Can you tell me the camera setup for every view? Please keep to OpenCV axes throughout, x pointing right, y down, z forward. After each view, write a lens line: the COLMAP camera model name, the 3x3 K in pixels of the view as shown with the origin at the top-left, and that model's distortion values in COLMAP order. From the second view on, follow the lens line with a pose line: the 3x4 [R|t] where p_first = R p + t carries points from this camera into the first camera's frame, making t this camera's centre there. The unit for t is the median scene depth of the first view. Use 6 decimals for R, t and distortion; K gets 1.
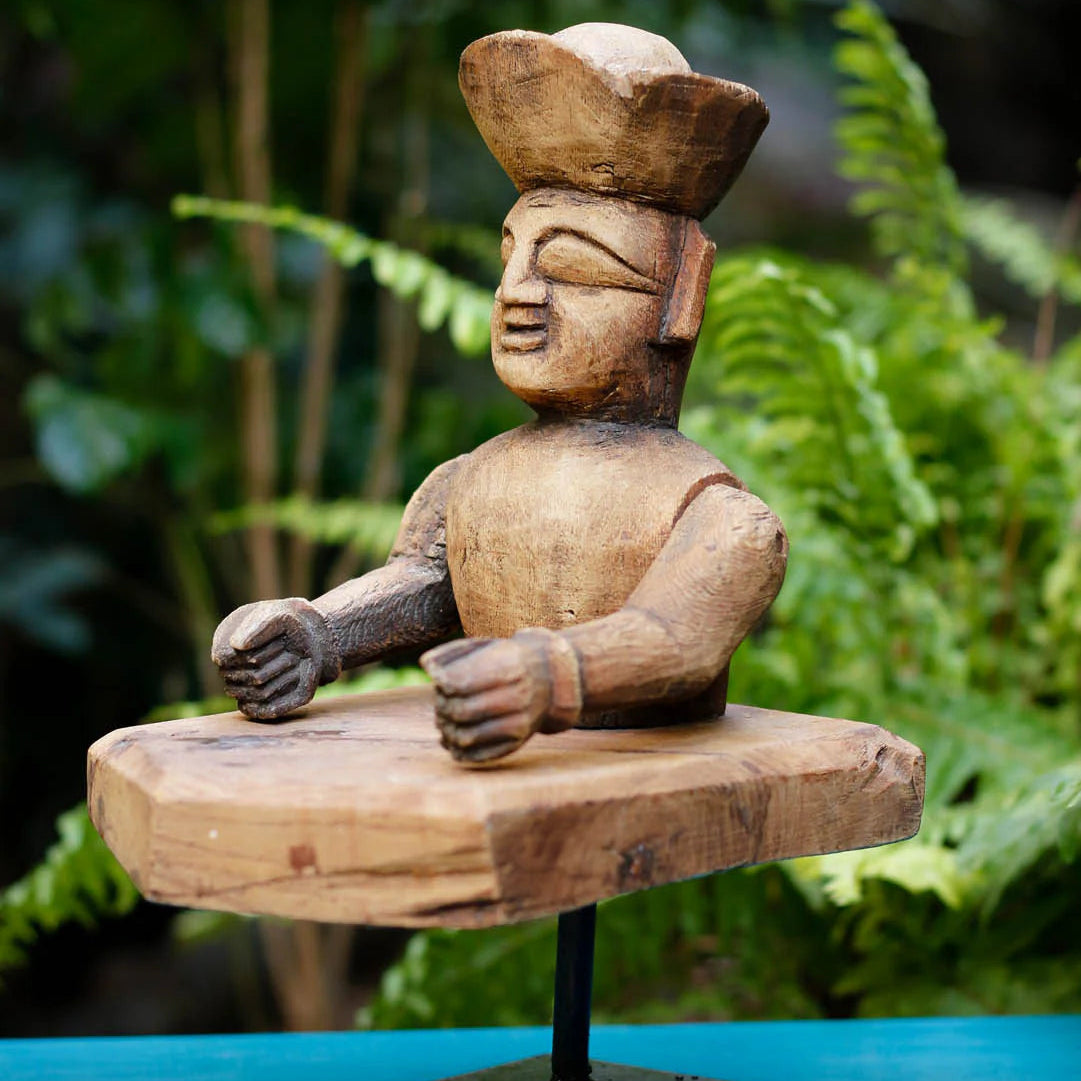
lens RADIAL K [[3845.4, 0, 540.5], [0, 3845.4, 540.5], [0, 0, 1]] dist [-0.150400, 3.615856]
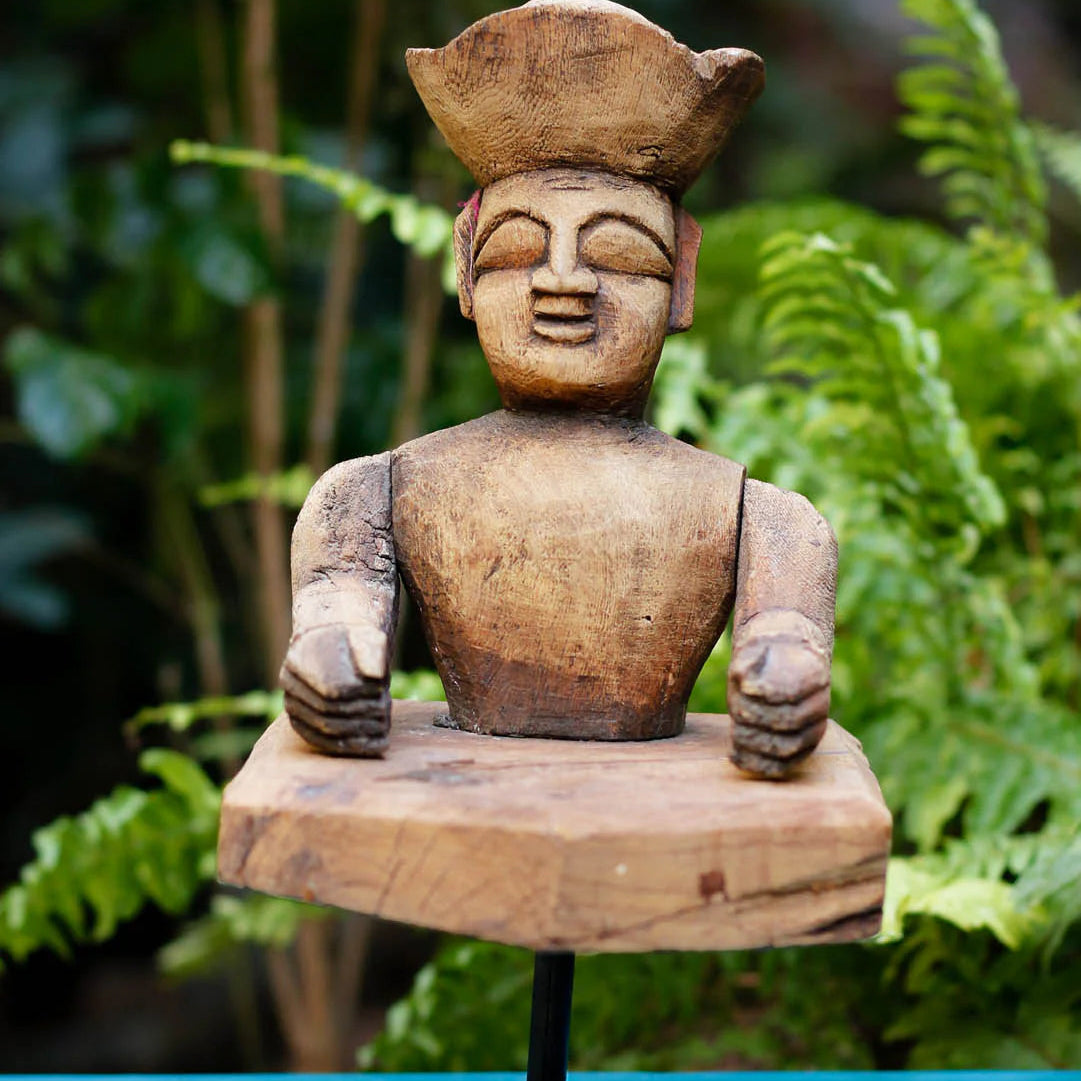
lens RADIAL K [[4483.9, 0, 540.5], [0, 4483.9, 540.5], [0, 0, 1]] dist [-0.028163, -2.059205]
pose [[0.724136, -0.035172, 0.688759, -0.770756], [0.037994, 0.999217, 0.011080, -0.013740], [-0.688609, 0.018145, 0.724905, 0.214262]]
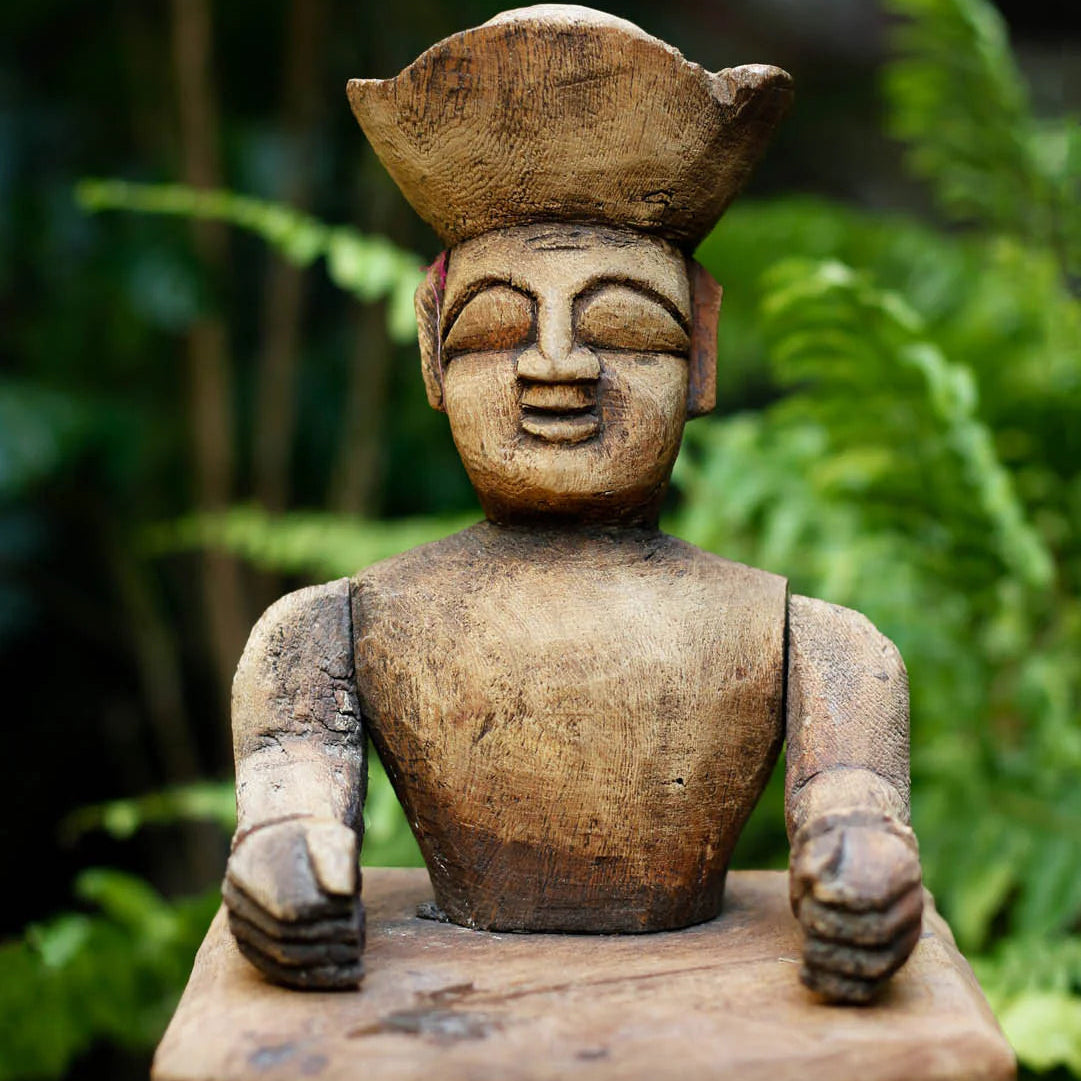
lens RADIAL K [[3845.4, 0, 540.5], [0, 3845.4, 540.5], [0, 0, 1]] dist [-0.150400, 3.615856]
pose [[0.709226, -0.083623, 0.700004, -0.538394], [0.079083, 0.996110, 0.038870, -0.060379], [-0.700531, 0.027791, 0.713080, 0.473592]]
